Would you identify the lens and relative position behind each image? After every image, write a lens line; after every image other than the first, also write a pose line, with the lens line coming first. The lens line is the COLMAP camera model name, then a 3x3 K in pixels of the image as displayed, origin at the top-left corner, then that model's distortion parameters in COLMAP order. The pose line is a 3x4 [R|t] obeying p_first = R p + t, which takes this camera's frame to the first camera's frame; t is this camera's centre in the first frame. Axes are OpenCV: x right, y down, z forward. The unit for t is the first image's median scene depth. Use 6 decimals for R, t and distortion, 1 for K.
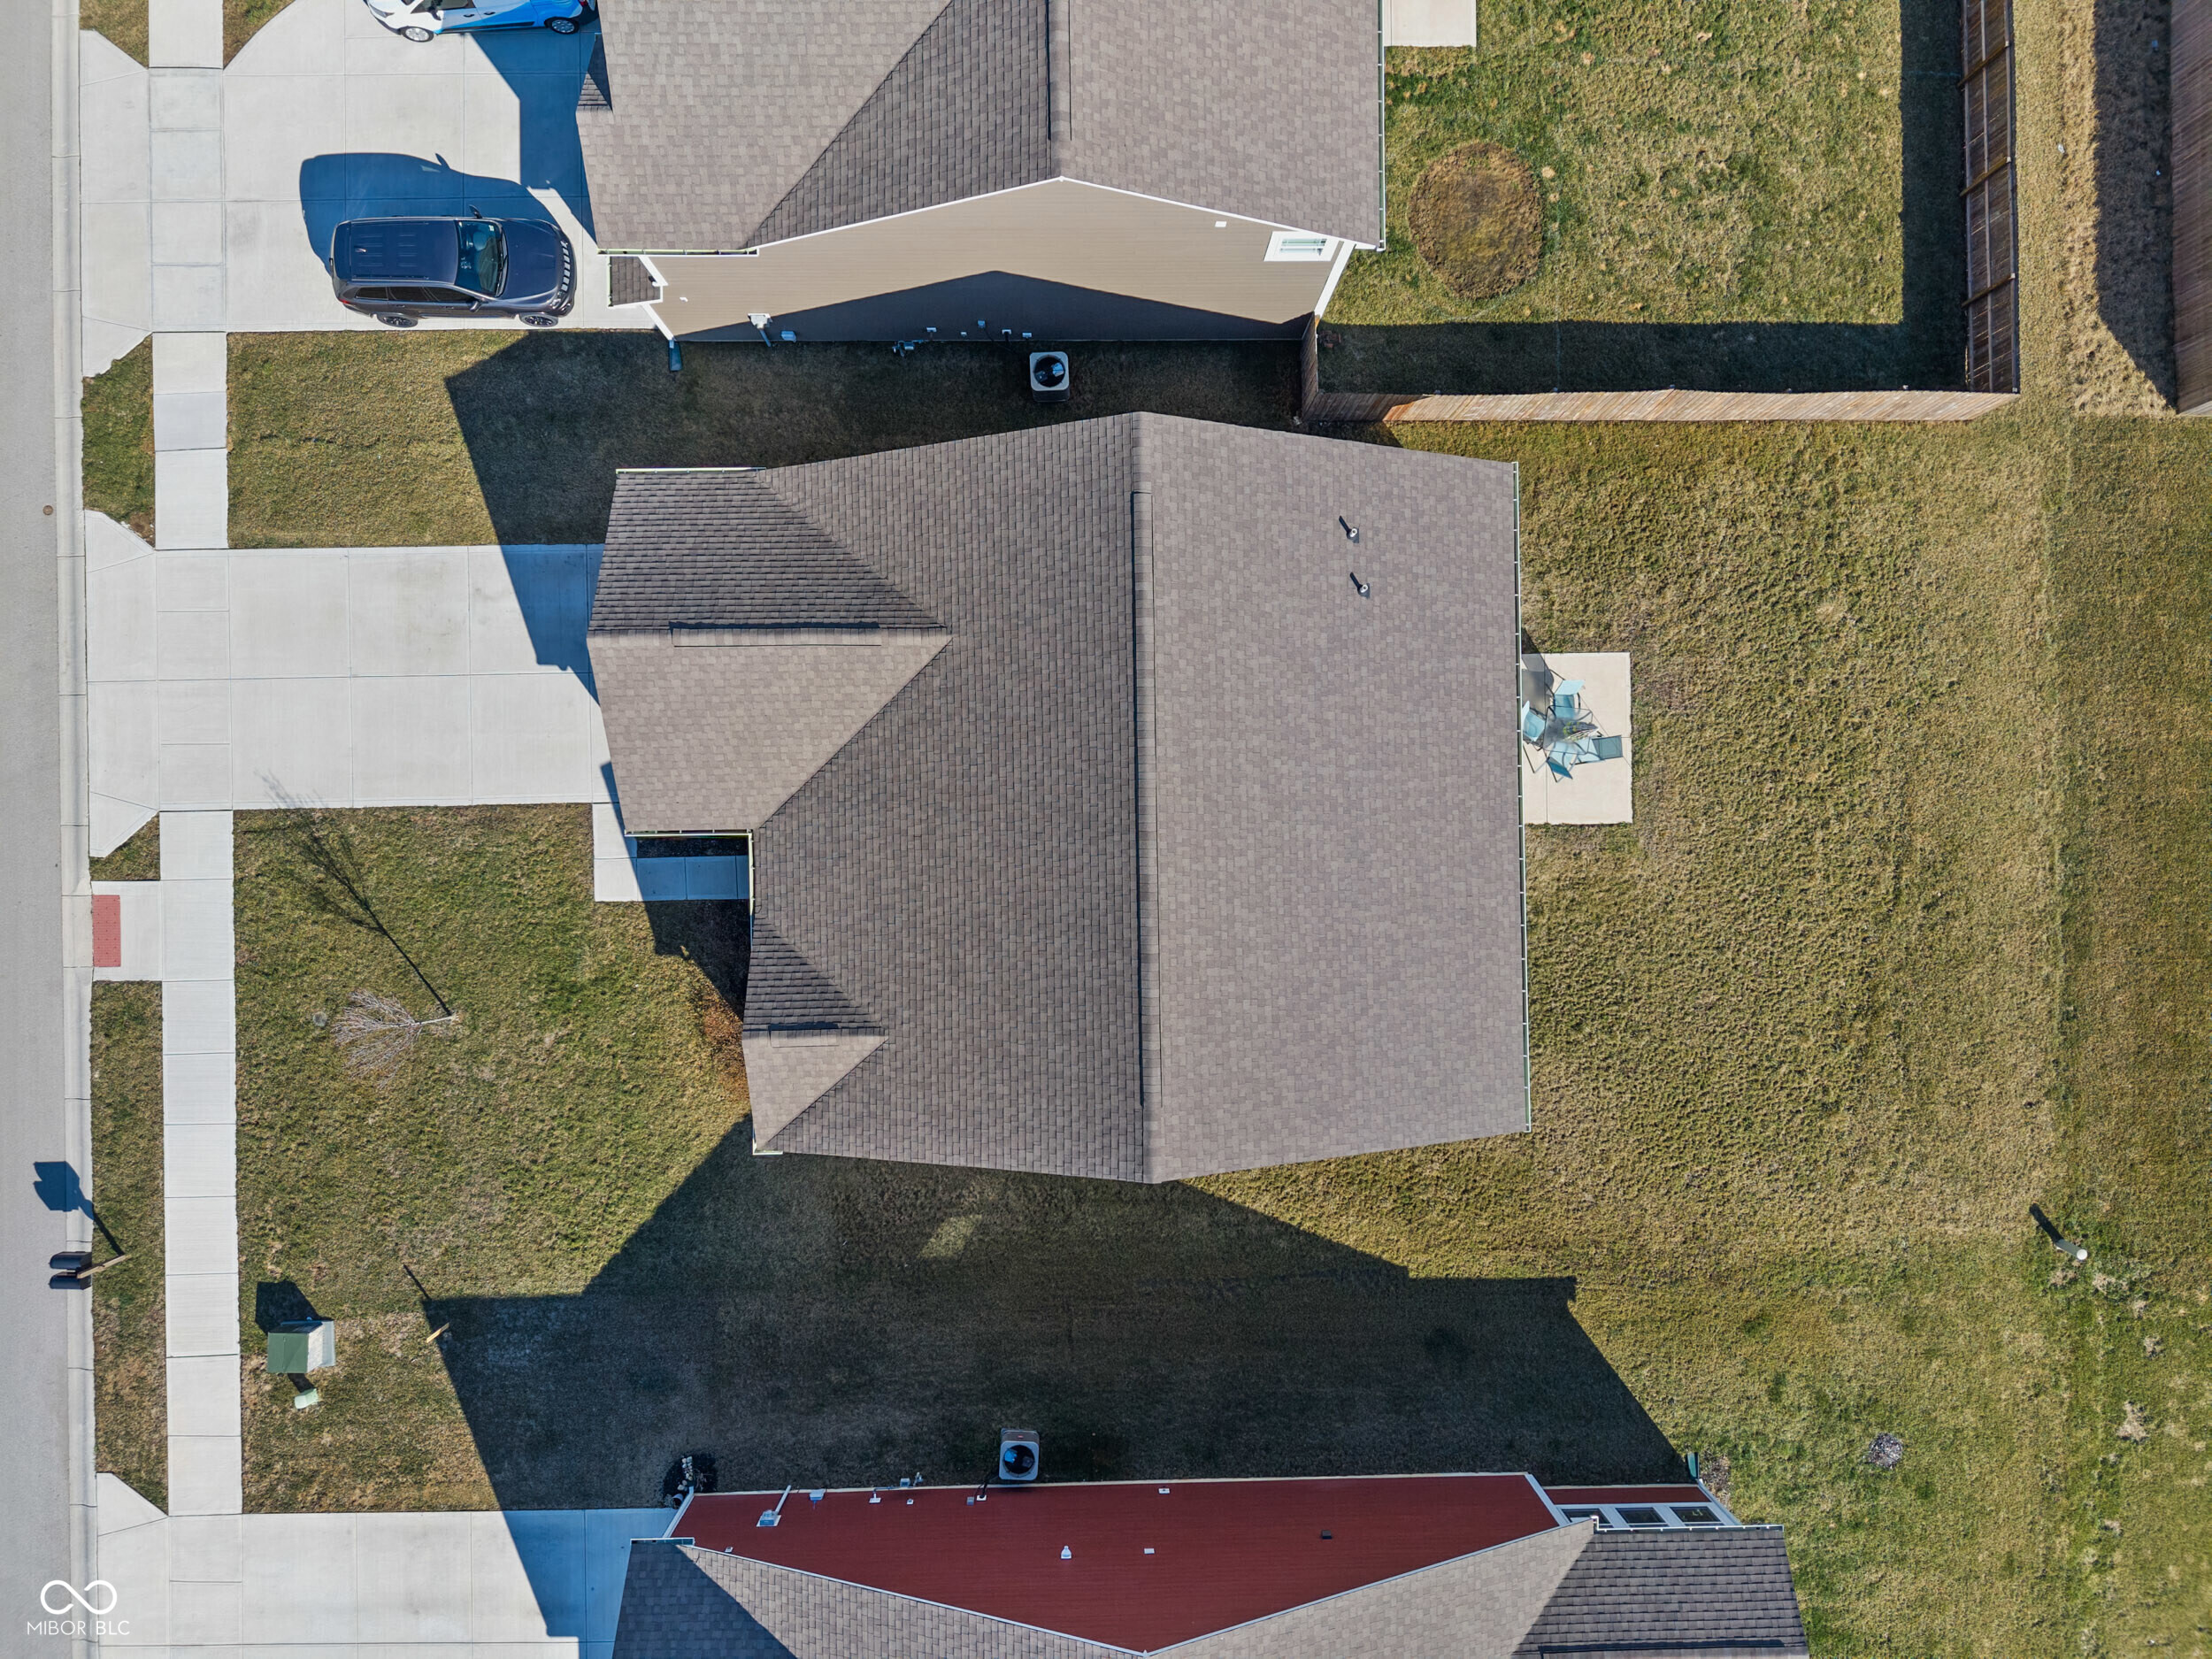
lens RADIAL K [[1488.7, 0, 1111.5], [0, 1488.7, 832.9], [0, 0, 1]] dist [0.017019, -0.000699]
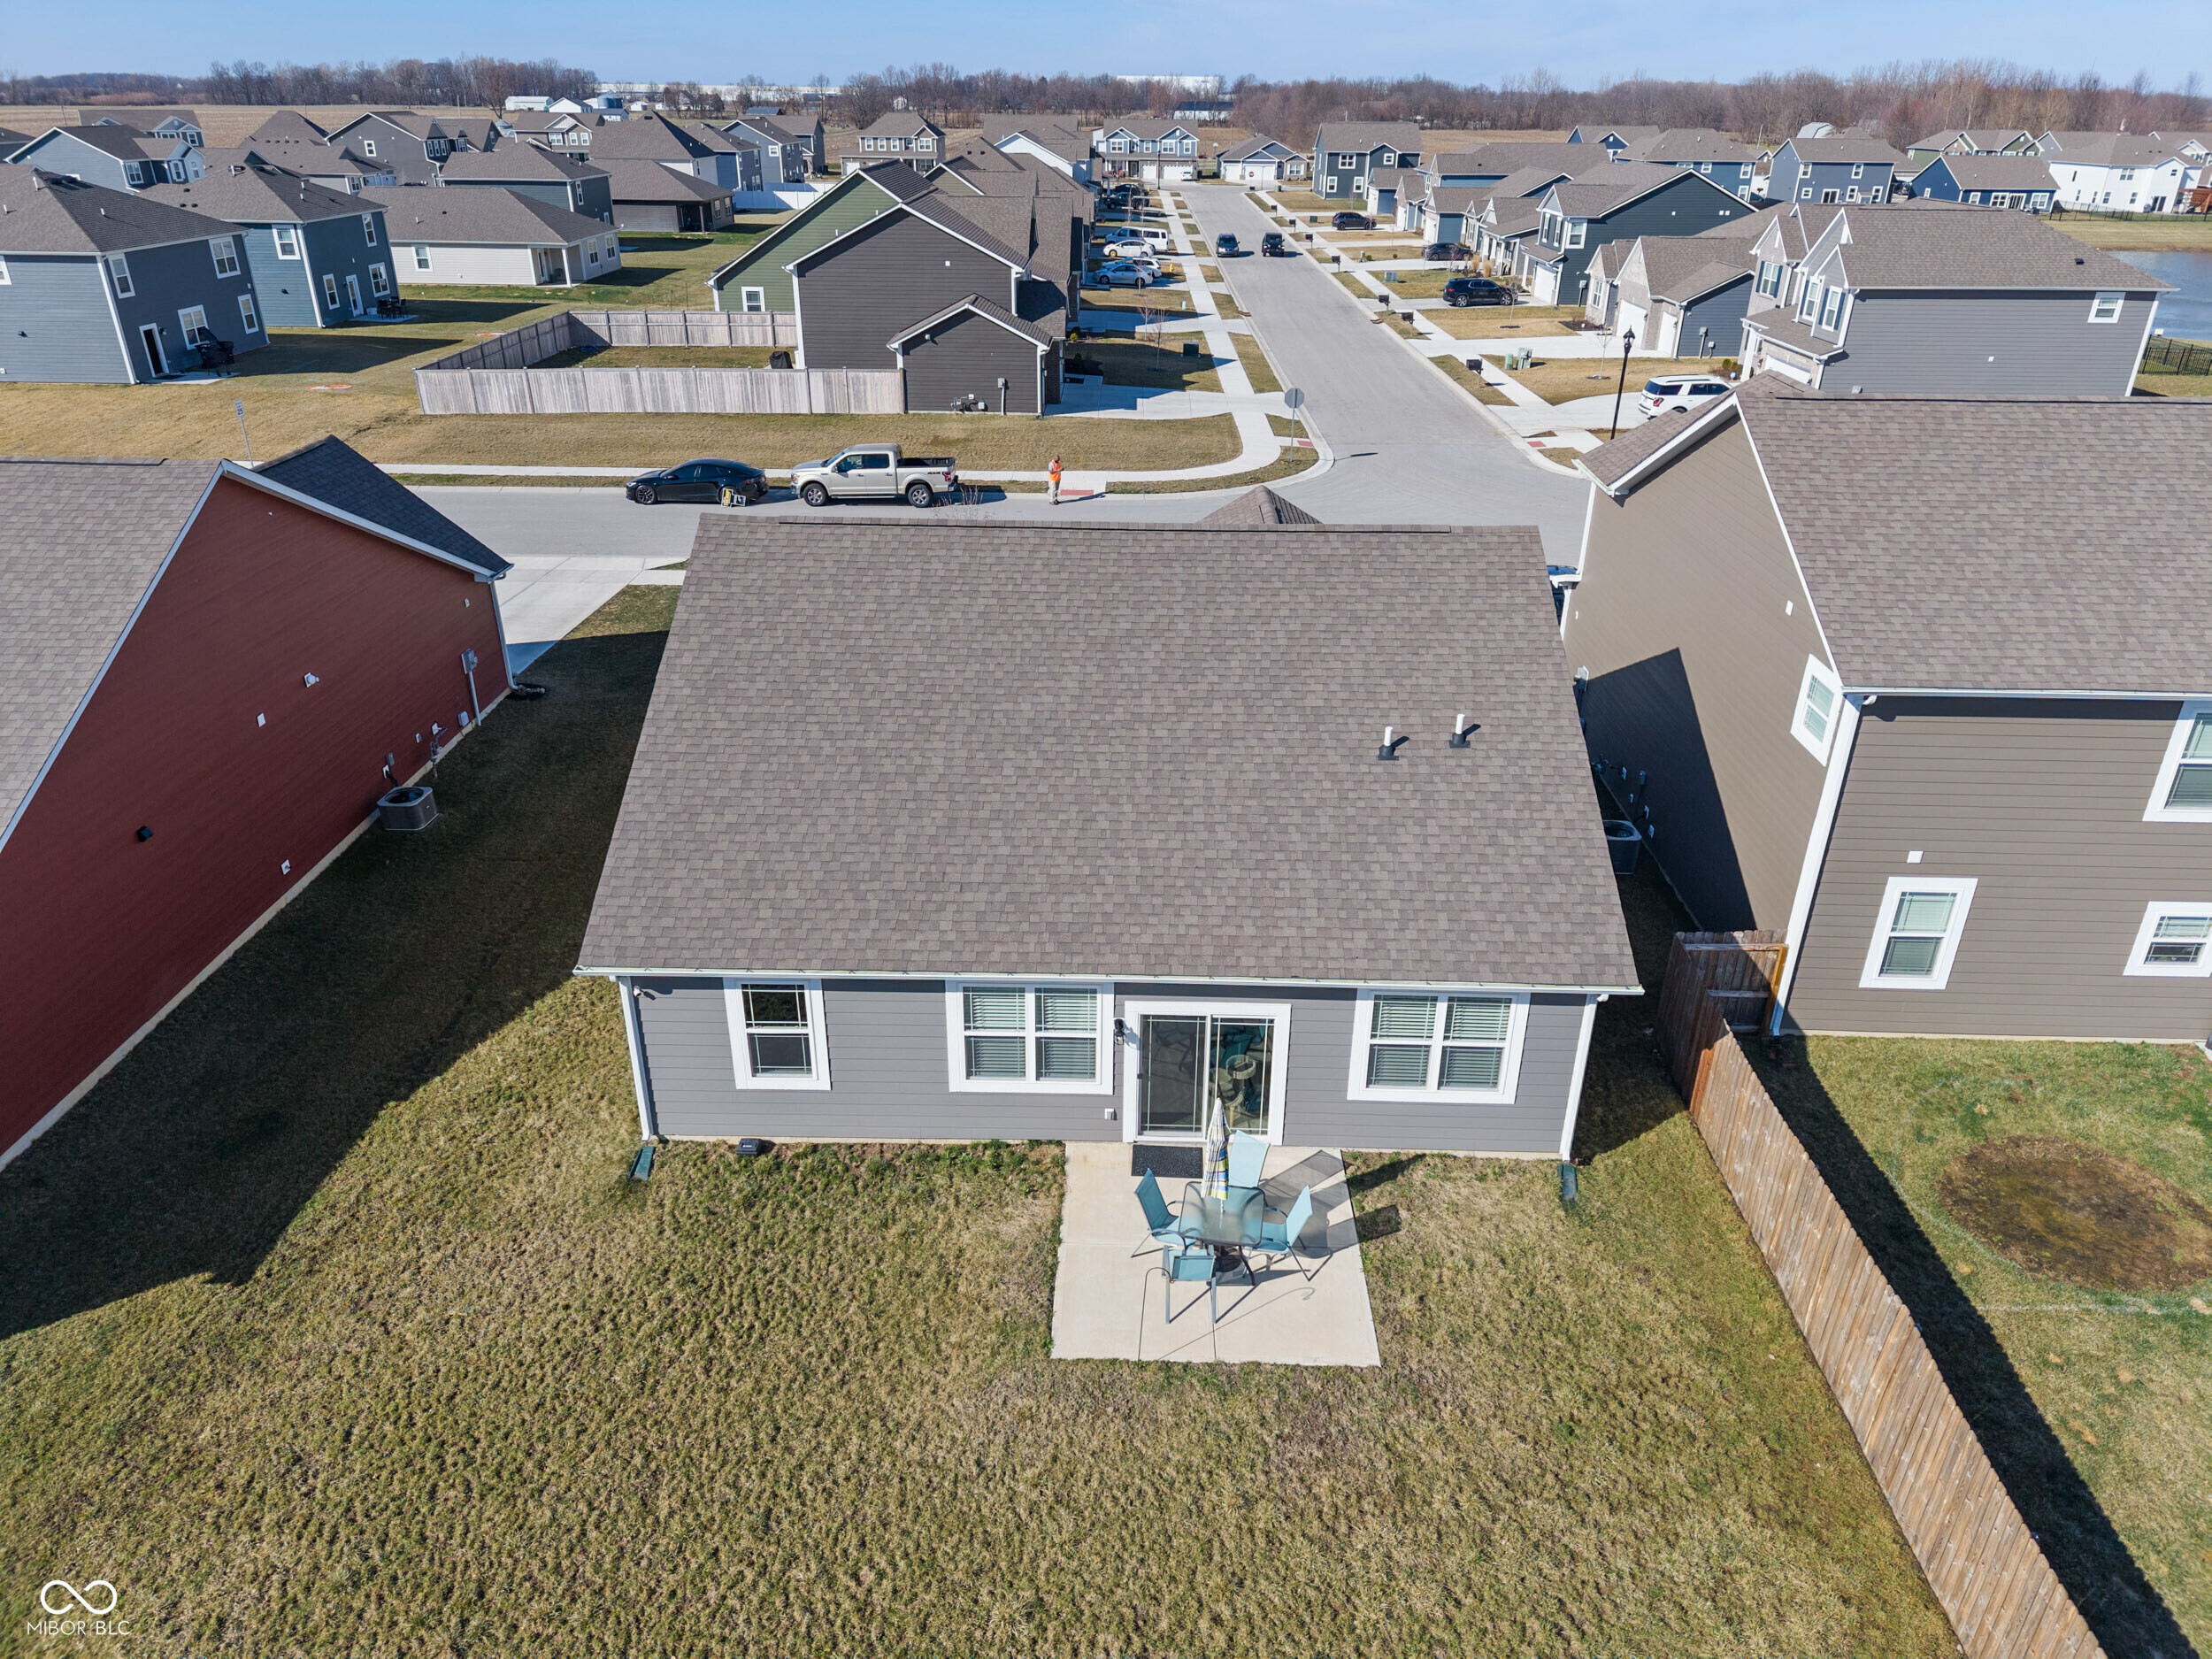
lens RADIAL K [[1488.7, 0, 1111.5], [0, 1488.7, 832.9], [0, 0, 1]] dist [0.017019, -0.000699]
pose [[-0.036503, 0.418180, -0.907631, 0.750392], [-0.999333, -0.015817, 0.032903, -0.042522], [-0.000597, 0.908227, 0.418478, 0.624039]]
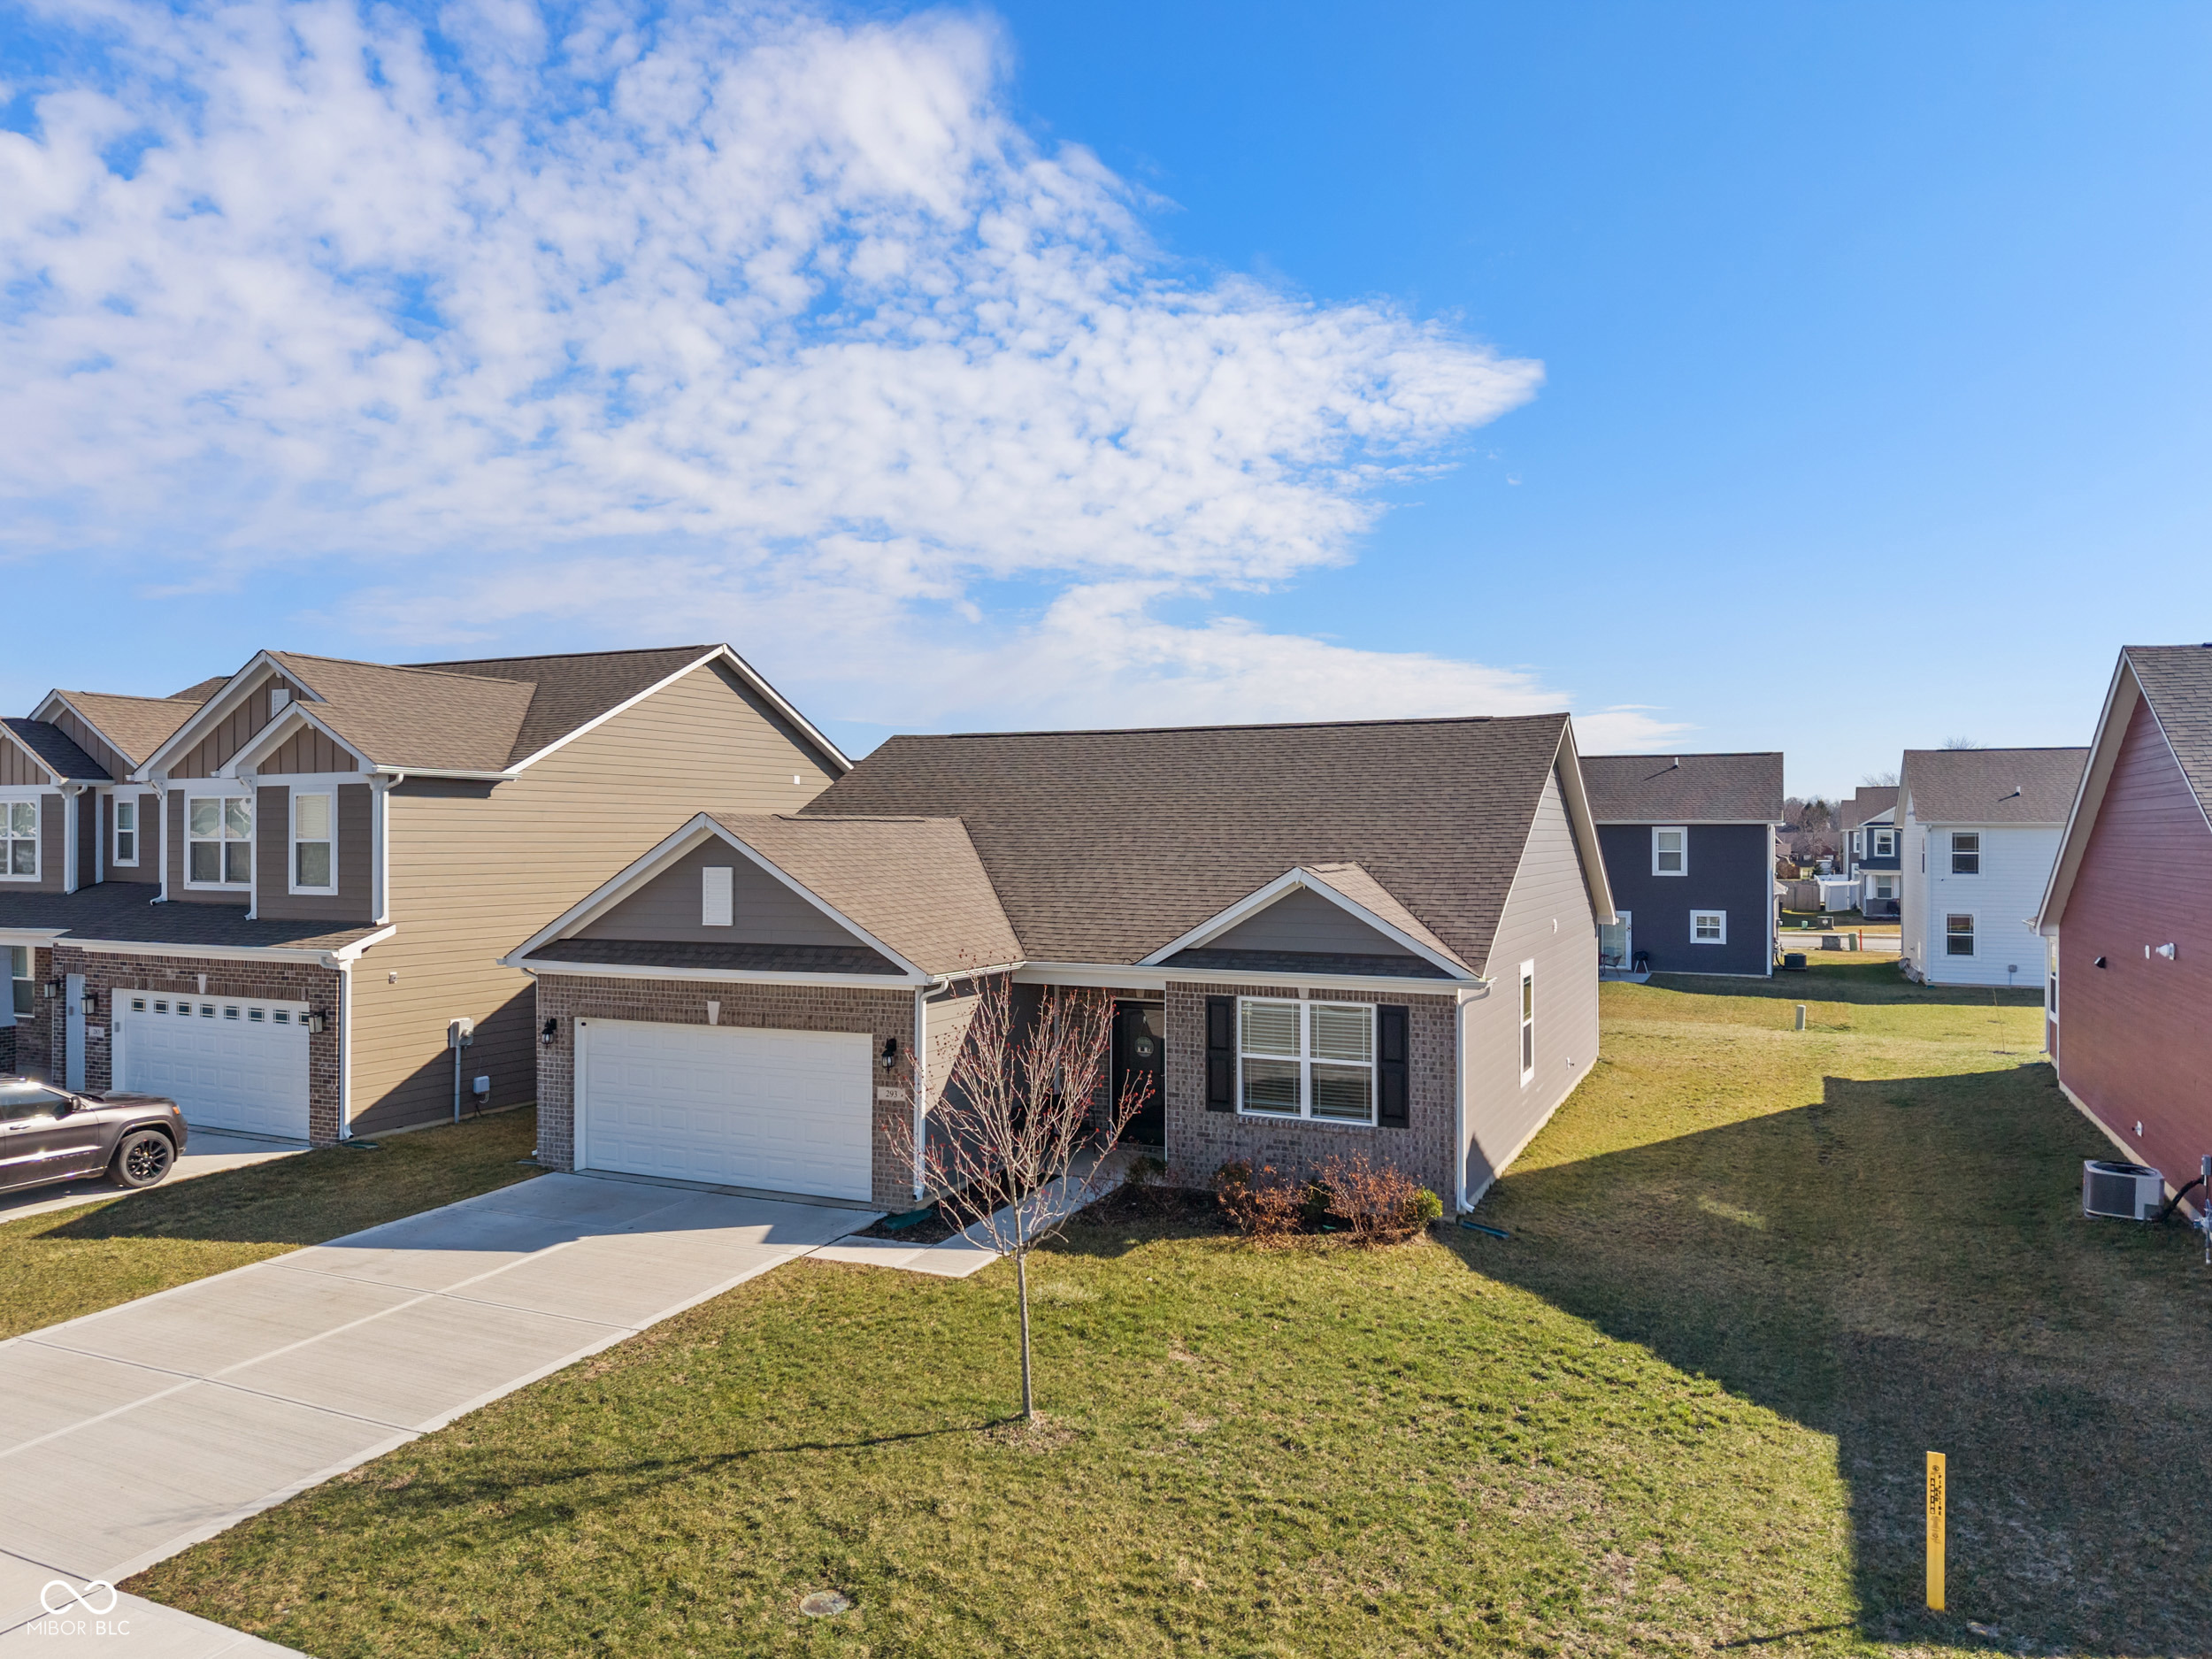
lens RADIAL K [[1488.7, 0, 1111.5], [0, 1488.7, 832.9], [0, 0, 1]] dist [0.017019, -0.000699]
pose [[0.430925, -0.017913, 0.902210, -0.776093], [0.902382, 0.012187, -0.430765, 0.305792], [-0.003279, 0.999765, 0.021416, 0.837469]]
